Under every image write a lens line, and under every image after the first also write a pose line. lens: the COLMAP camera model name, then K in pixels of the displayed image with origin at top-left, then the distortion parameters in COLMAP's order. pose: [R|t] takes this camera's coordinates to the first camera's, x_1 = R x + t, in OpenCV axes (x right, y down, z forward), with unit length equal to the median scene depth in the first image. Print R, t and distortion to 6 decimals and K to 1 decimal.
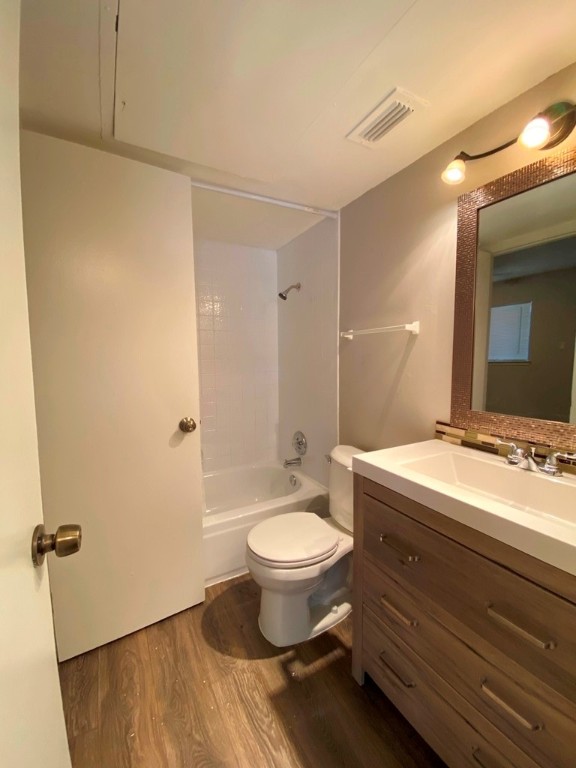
lens RADIAL K [[311.1, 0, 288.3], [0, 311.1, 384.0], [0, 0, 1]] dist [-0.007226, -0.002756]
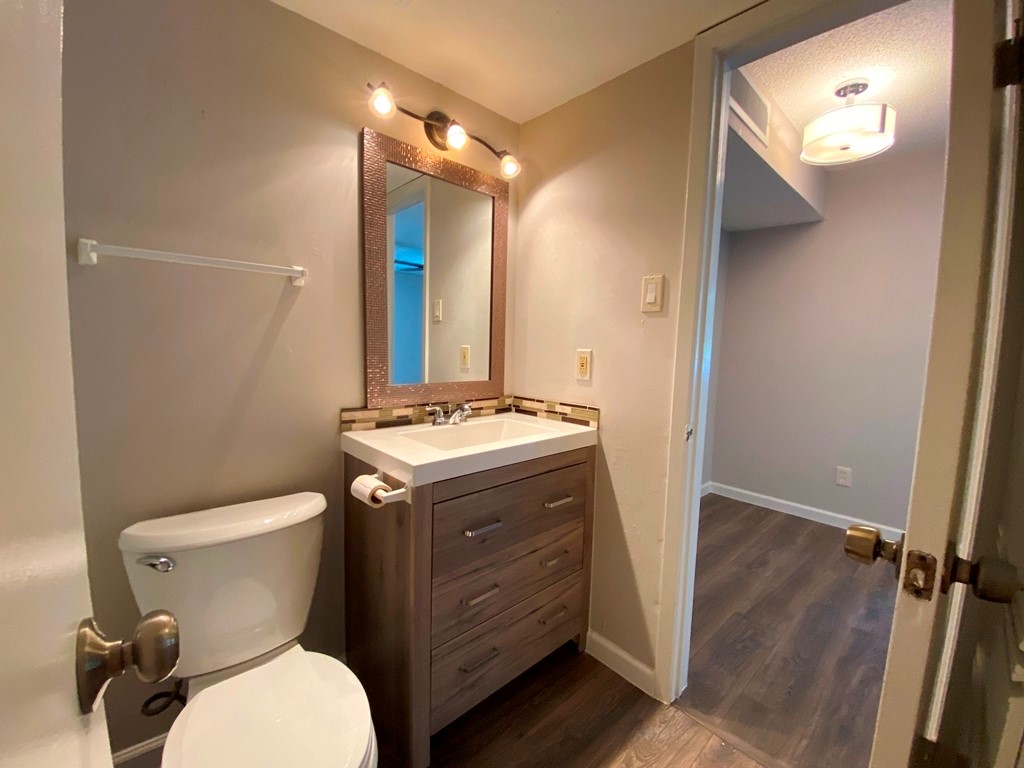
lens RADIAL K [[414.8, 0, 512.8], [0, 414.8, 387.3], [0, 0, 1]] dist [-0.007226, -0.002756]
pose [[-0.235904, -0.092174, 0.967395, -0.671257], [0.058537, 0.992336, 0.108825, -0.019744], [-0.970012, 0.082300, -0.228701, 0.935972]]
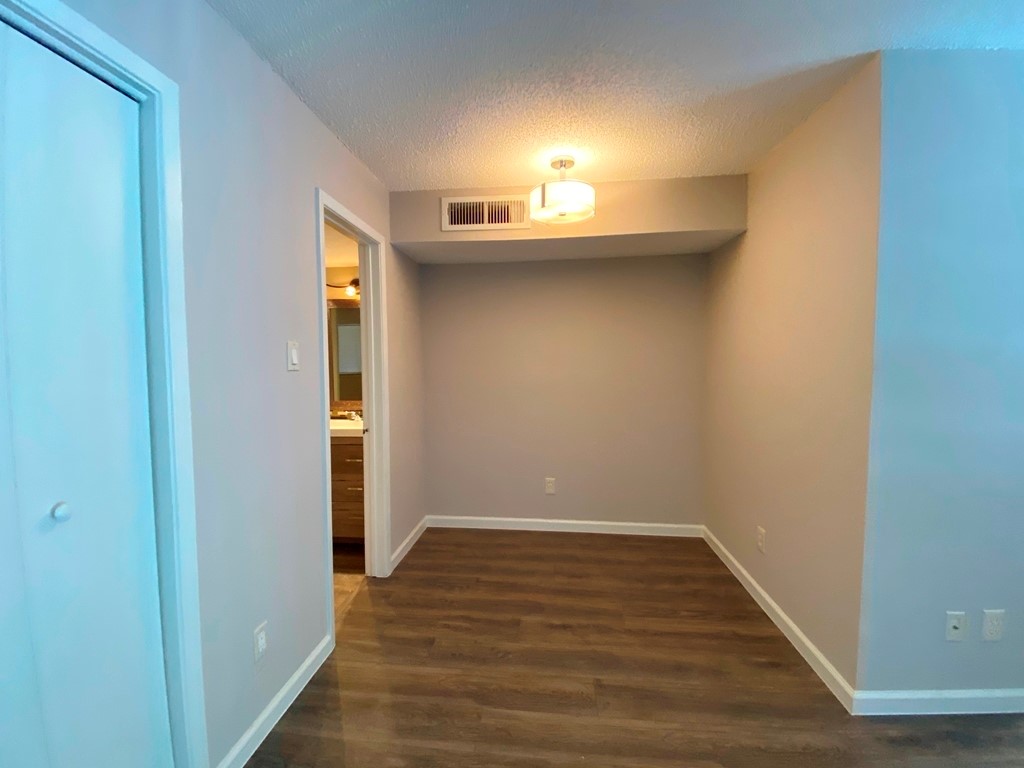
lens RADIAL K [[414.8, 0, 518.1], [0, 414.8, 379.0], [0, 0, 1]] dist [-0.007226, -0.002756]
pose [[0.556329, -0.036673, 0.830152, -1.075236], [0.077051, 0.996998, -0.007592, 0.052653], [-0.827382, 0.068188, 0.557485, -1.660209]]
